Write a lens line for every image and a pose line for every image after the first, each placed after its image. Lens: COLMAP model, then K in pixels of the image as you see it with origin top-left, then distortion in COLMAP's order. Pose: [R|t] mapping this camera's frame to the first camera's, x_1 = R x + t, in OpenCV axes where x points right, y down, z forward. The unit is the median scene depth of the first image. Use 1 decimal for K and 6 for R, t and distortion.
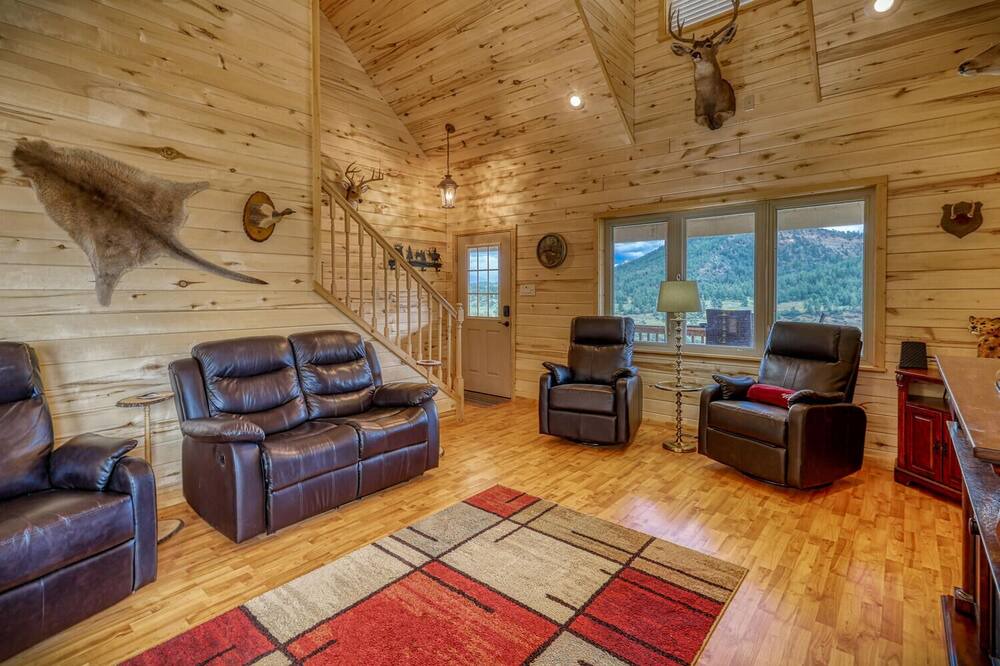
lens RADIAL K [[475.8, 0, 496.5], [0, 475.8, 312.9], [0, 0, 1]] dist [0.008781, 0.001176]
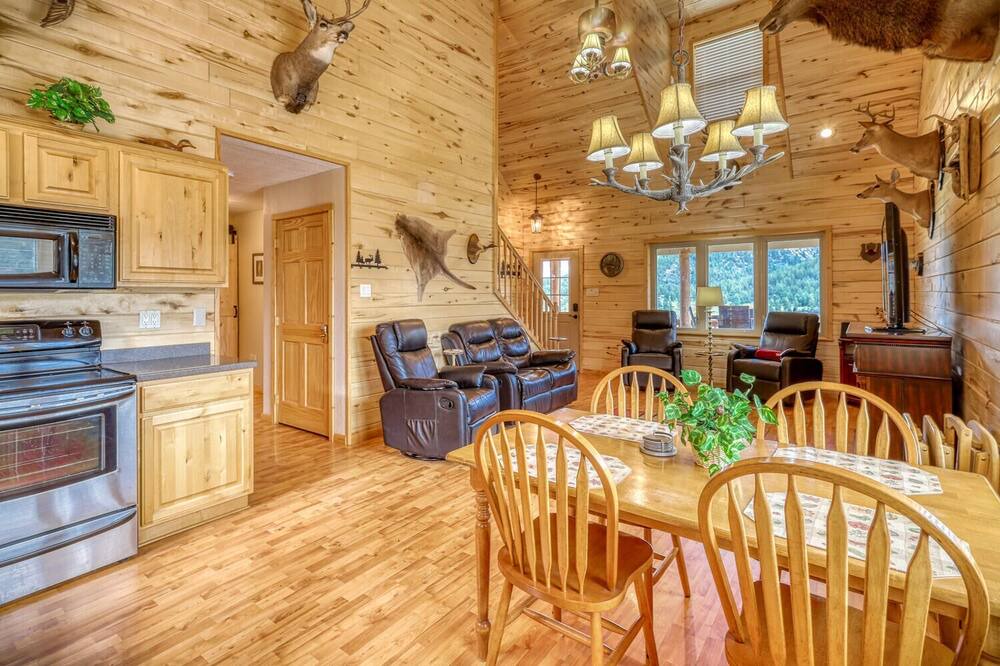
lens RADIAL K [[488.8, 0, 497.6], [0, 488.8, 303.3], [0, 0, 1]] dist [0.002251, 0.000175]
pose [[0.997501, -0.002612, 0.070601, -0.466299], [0.004269, 0.999719, -0.023334, 0.024779], [-0.070520, 0.023578, 0.997232, -0.610807]]
